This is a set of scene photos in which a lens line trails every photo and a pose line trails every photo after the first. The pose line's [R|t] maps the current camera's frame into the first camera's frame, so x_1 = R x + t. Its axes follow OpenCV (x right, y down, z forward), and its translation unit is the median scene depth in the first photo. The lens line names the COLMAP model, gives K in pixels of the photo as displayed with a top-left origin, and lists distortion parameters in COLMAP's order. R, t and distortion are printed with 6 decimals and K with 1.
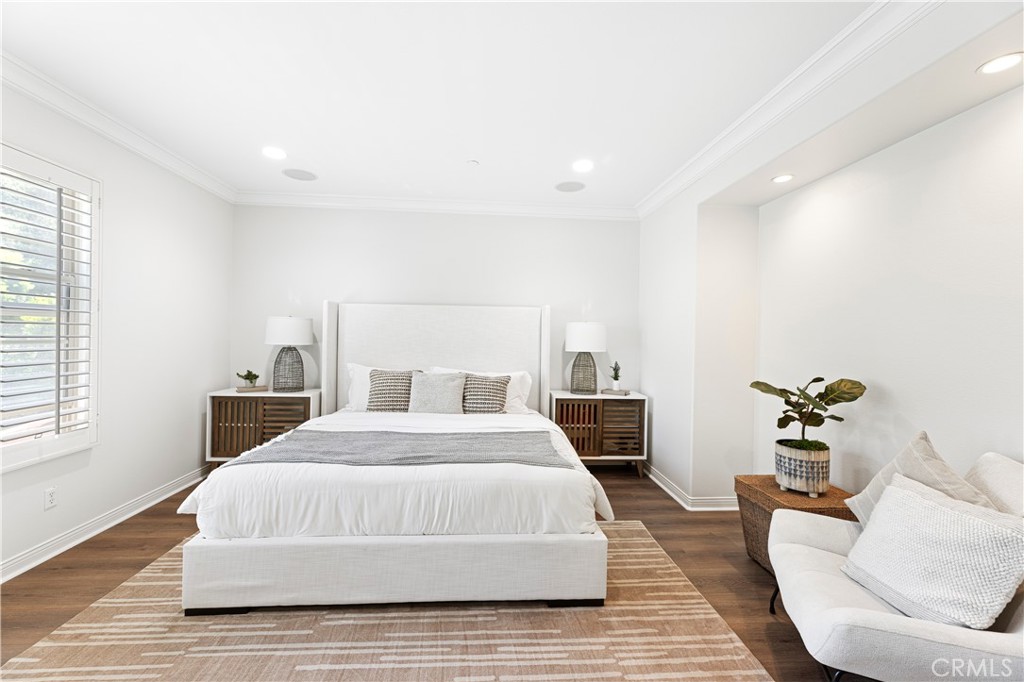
lens RADIAL K [[410.8, 0, 512.0], [0, 410.8, 341.0], [0, 0, 1]] dist [0.000679, -0.000229]
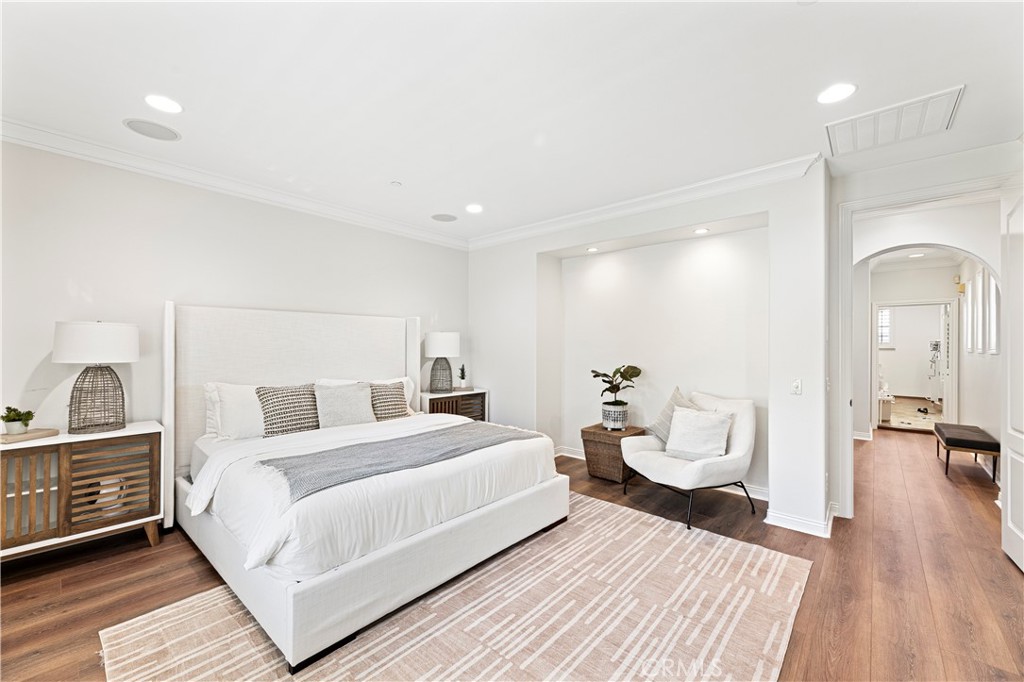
lens RADIAL K [[412.9, 0, 505.5], [0, 412.9, 348.0], [0, 0, 1]] dist [0.000524, -0.000085]
pose [[0.712522, -0.021917, 0.701308, -0.926549], [0.016831, 0.999758, 0.014144, -0.024423], [-0.701448, 0.001726, 0.712718, 0.051139]]
